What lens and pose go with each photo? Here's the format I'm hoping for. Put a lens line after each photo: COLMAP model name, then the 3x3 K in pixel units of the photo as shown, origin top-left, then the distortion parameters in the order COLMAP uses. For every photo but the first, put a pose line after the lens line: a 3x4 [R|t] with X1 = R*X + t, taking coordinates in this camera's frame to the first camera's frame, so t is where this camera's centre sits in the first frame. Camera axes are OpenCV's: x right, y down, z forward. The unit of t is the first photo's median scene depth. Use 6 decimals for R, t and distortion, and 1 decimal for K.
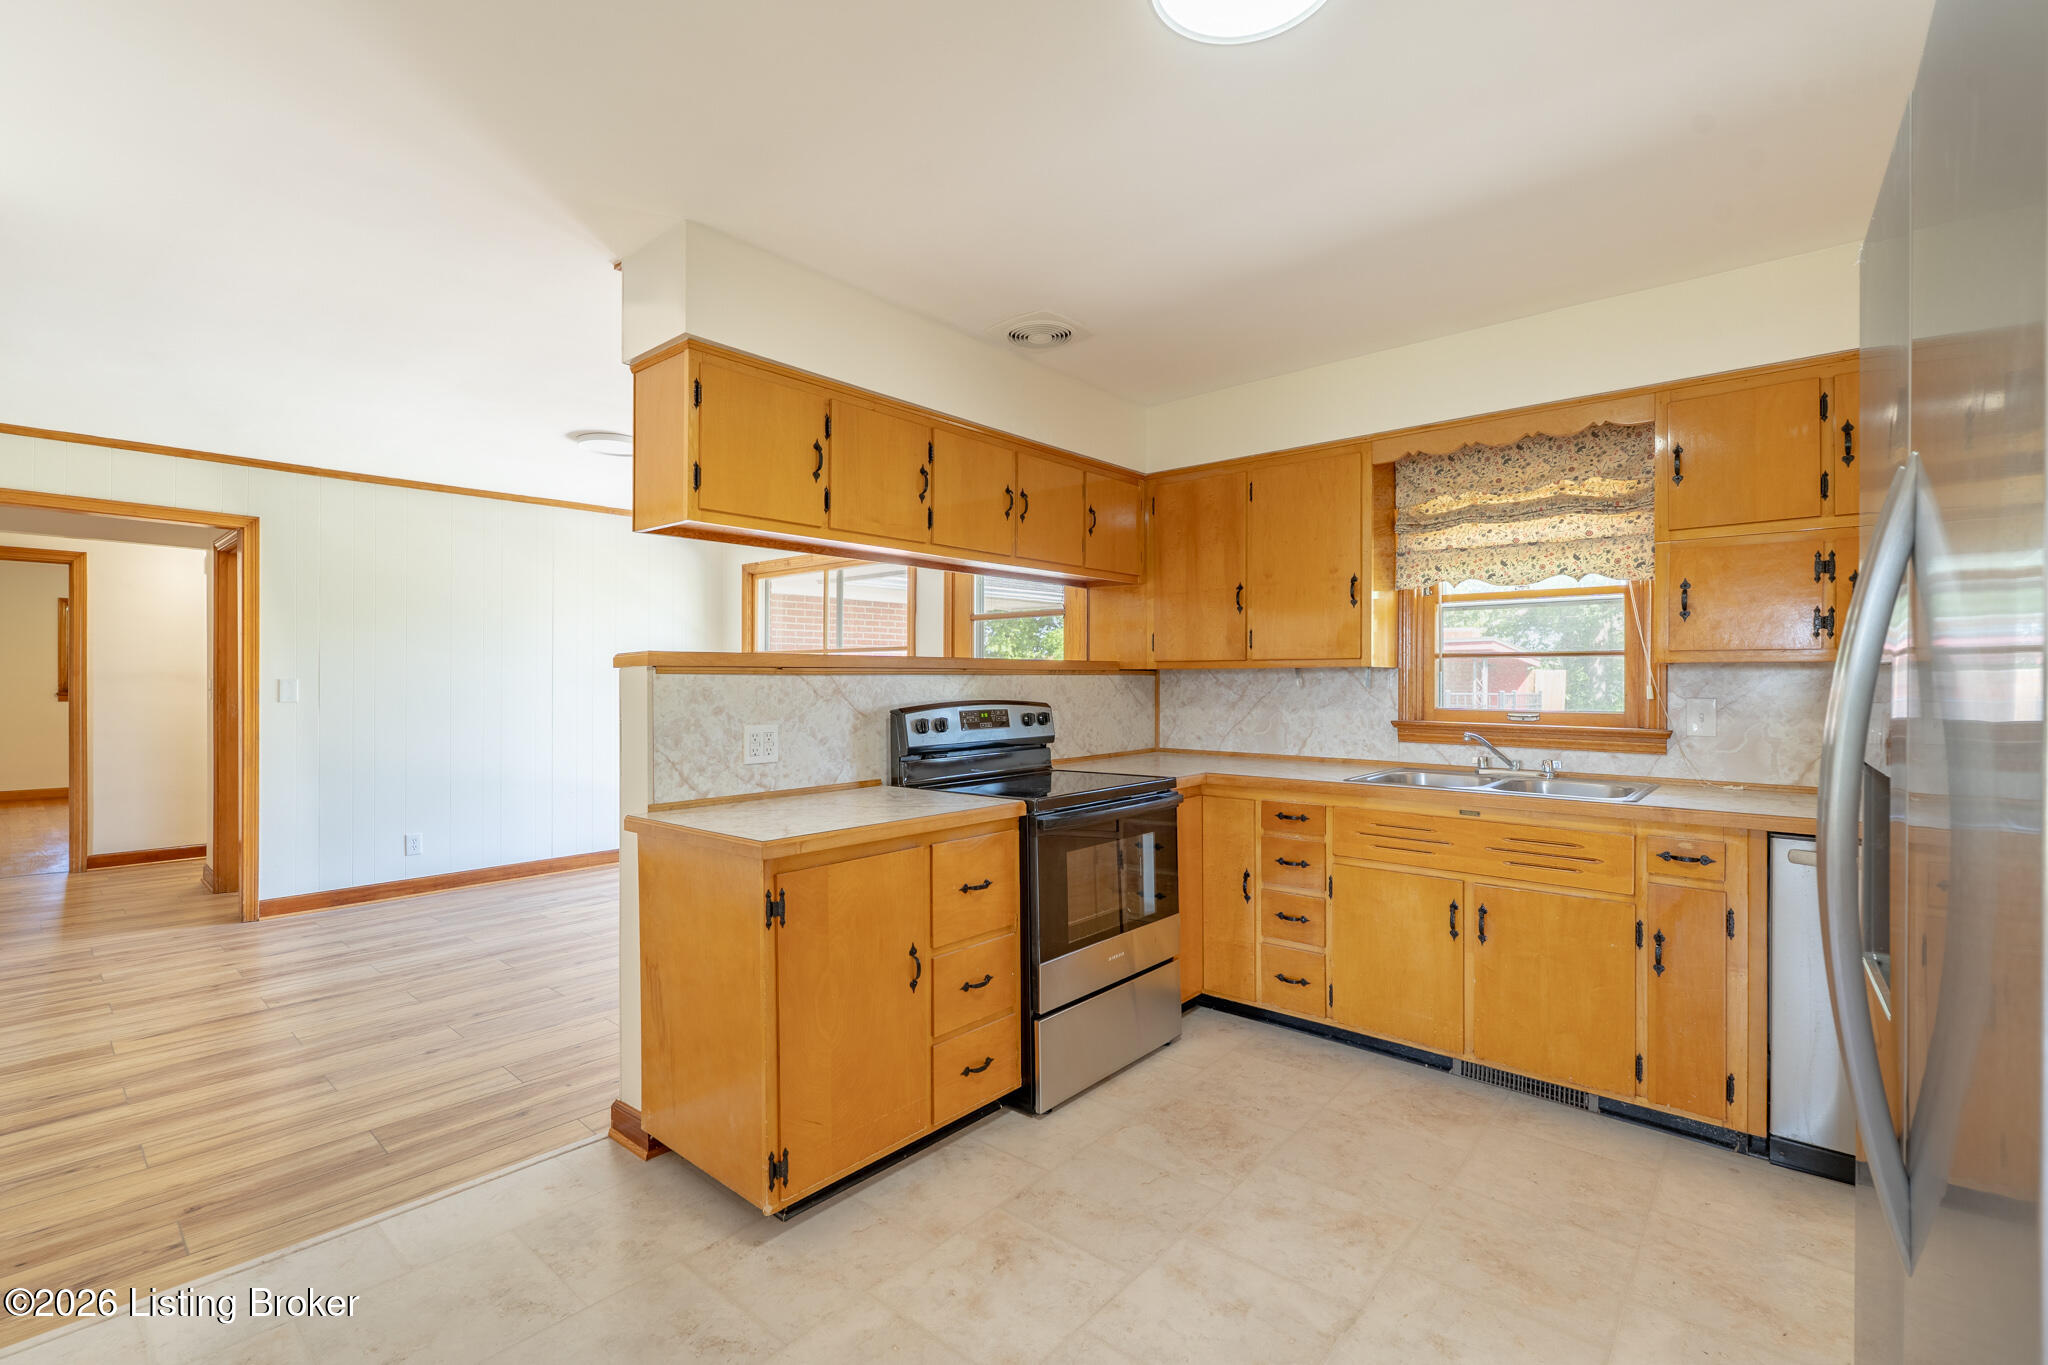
lens RADIAL K [[887.4, 0, 1059.7], [0, 887.4, 737.4], [0, 0, 1]] dist [-0.009465, 0.000147]
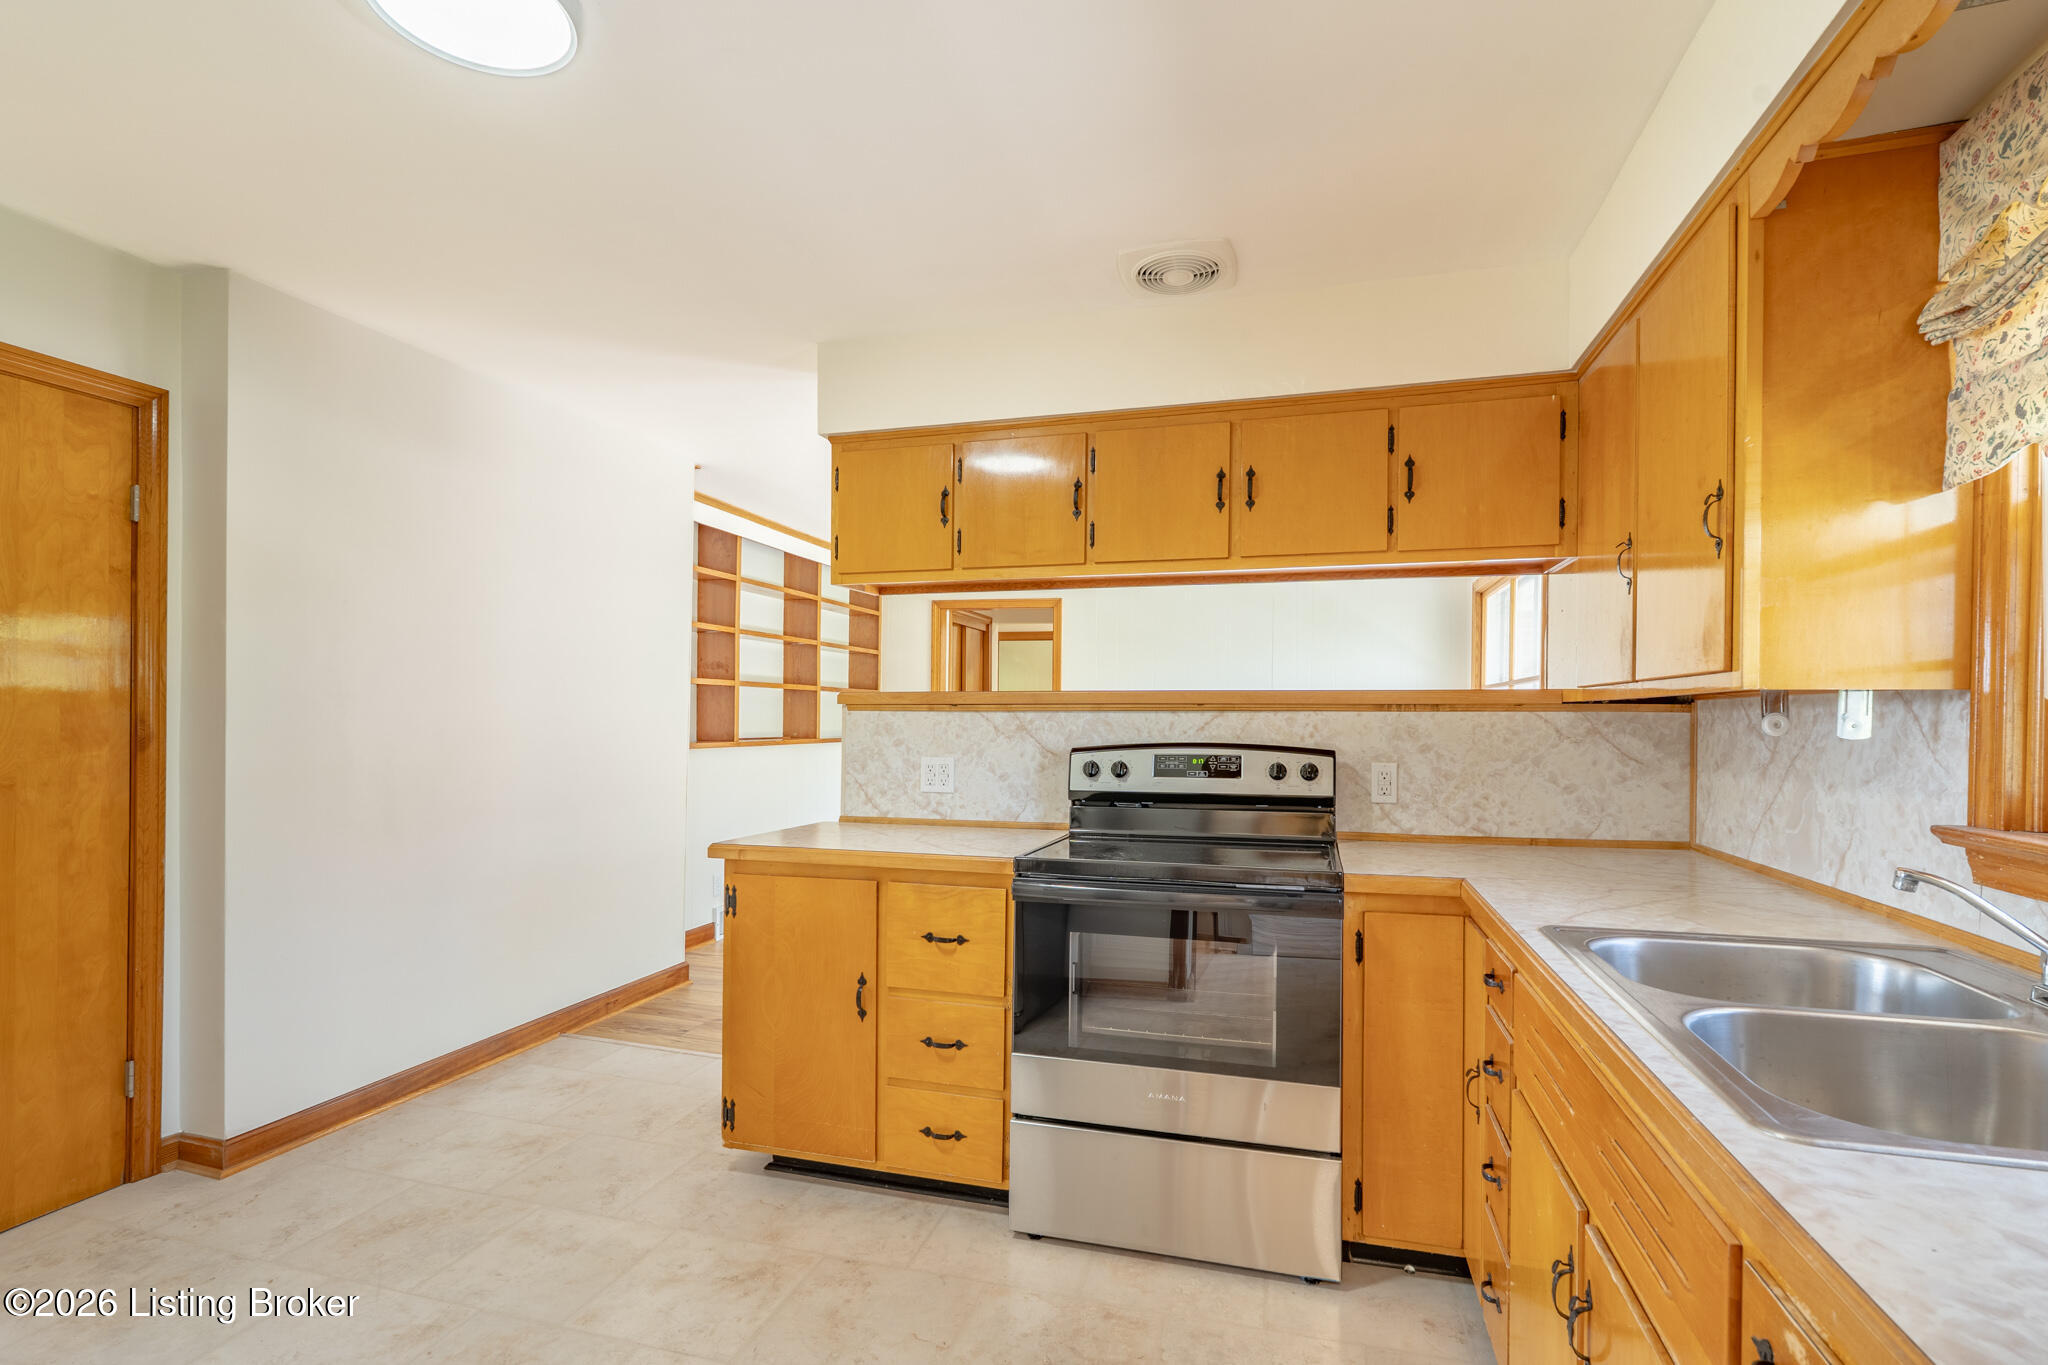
lens RADIAL K [[988.6, 0, 1055.1], [0, 988.6, 772.6], [0, 0, 1]] dist [0.000589, 0.000666]
pose [[0.405551, 0.055773, -0.912369, 0.770512], [-0.061933, 0.997520, 0.033449, -0.041680], [0.911972, 0.042941, 0.407999, 0.586911]]
